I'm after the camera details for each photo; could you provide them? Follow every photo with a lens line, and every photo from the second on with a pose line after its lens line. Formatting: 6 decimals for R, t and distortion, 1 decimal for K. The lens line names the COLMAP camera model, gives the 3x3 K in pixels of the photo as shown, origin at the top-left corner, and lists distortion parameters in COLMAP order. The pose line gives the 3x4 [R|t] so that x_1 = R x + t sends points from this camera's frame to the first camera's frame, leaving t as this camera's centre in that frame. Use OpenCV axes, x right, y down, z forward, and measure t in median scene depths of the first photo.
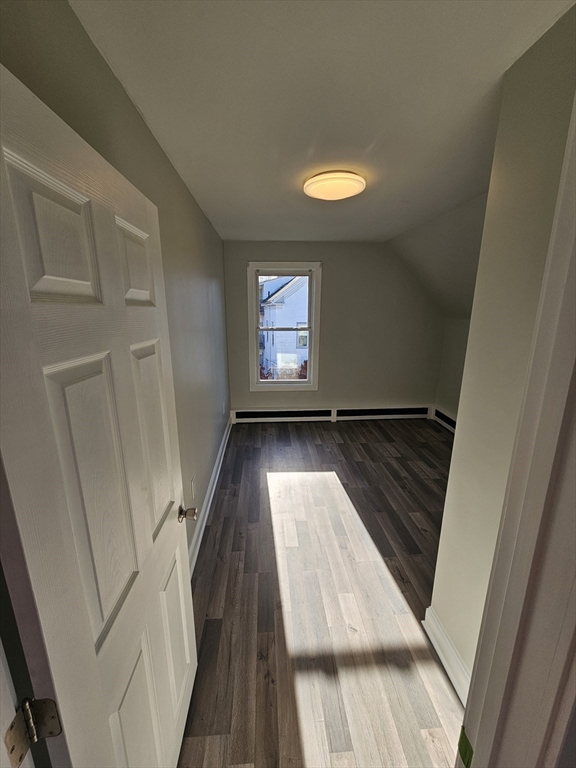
lens RADIAL K [[312.8, 0, 284.2], [0, 312.8, 383.6], [0, 0, 1]] dist [-0.000681, 0.000075]
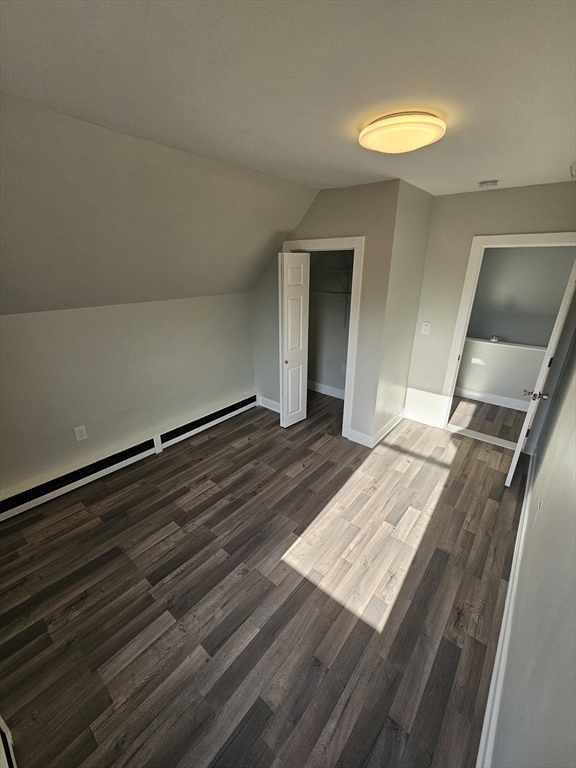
lens RADIAL K [[312.8, 0, 289.2], [0, 312.8, 382.8], [0, 0, 1]] dist [-0.000681, 0.000075]
pose [[-0.730212, -0.242683, 0.638667, -0.184444], [0.162047, 0.846596, 0.506967, -0.366955], [-0.663725, 0.473687, -0.578869, 1.275173]]
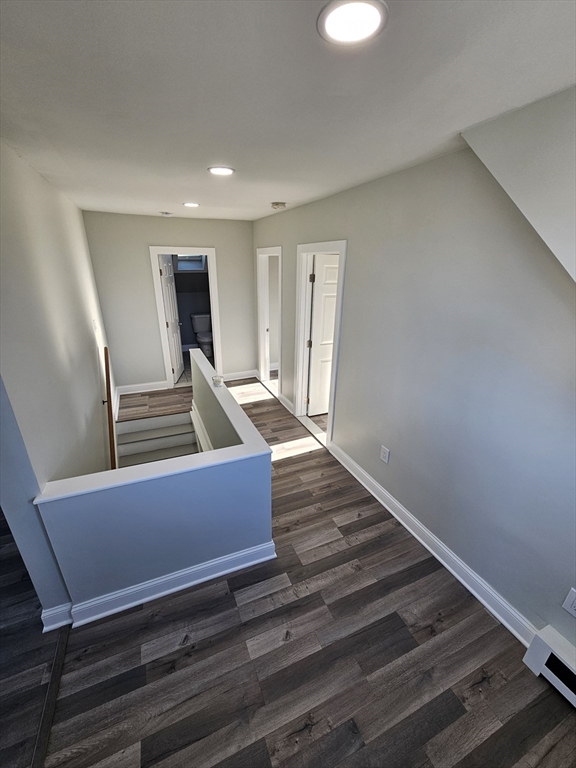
lens RADIAL K [[312.8, 0, 289.2], [0, 312.8, 388.8], [0, 0, 1]] dist [-0.000681, 0.000075]
pose [[-0.349309, -0.339867, 0.873197, -0.316429], [0.205816, 0.881311, 0.425359, -0.343285], [-0.914124, 0.328300, -0.237900, 1.185017]]
